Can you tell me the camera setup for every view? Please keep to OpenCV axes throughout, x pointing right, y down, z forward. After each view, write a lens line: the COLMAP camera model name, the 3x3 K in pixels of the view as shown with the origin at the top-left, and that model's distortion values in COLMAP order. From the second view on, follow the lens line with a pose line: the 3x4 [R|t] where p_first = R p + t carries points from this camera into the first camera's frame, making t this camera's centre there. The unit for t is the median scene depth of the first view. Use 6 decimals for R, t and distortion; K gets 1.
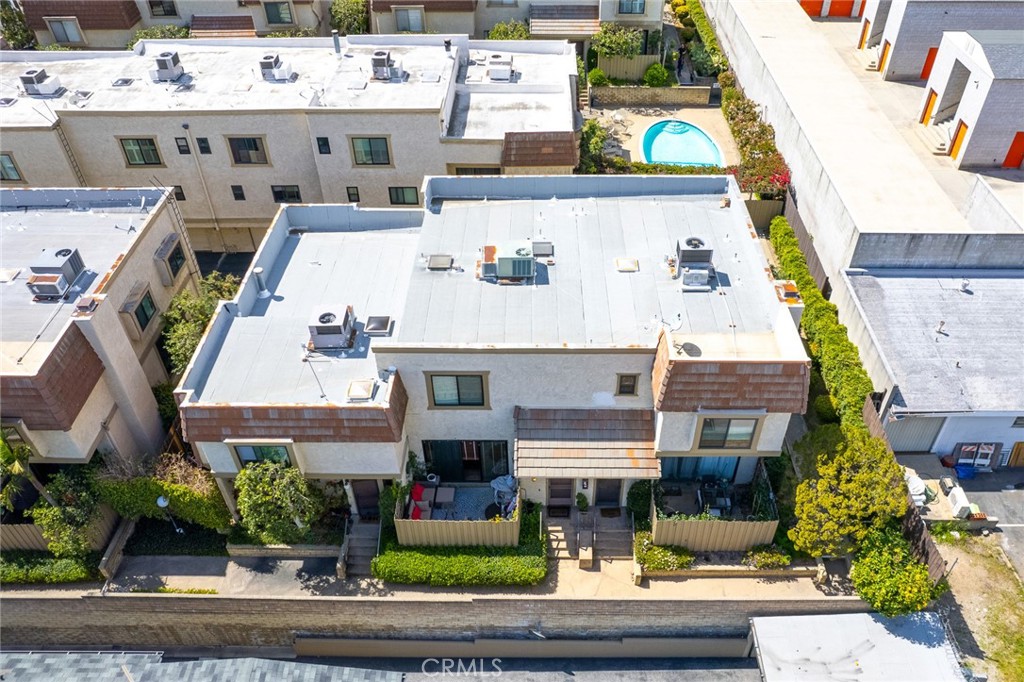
lens RADIAL K [[788.1, 0, 518.8], [0, 788.1, 338.6], [0, 0, 1]] dist [-0.046383, 0.002041]
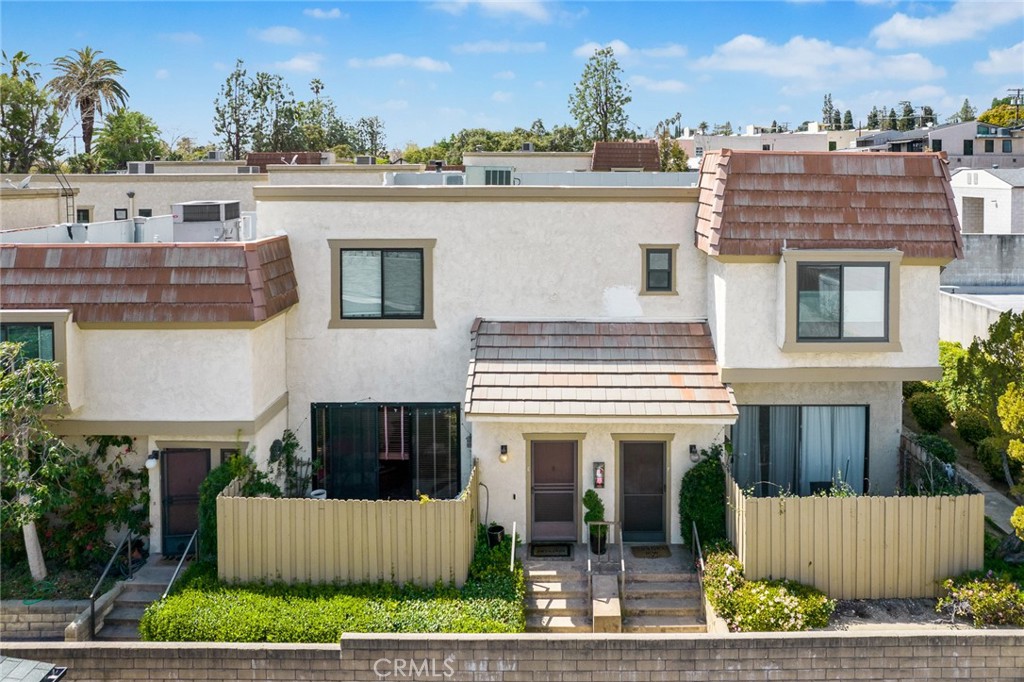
lens RADIAL K [[708.1, 0, 551.9], [0, 708.1, 349.4], [0, 0, 1]] dist [-0.047859, 0.016898]
pose [[0.999612, 0.017033, 0.022052, 0.042171], [0.001173, 0.764990, -0.644041, 0.451036], [-0.027839, 0.643817, 0.764673, 0.605501]]
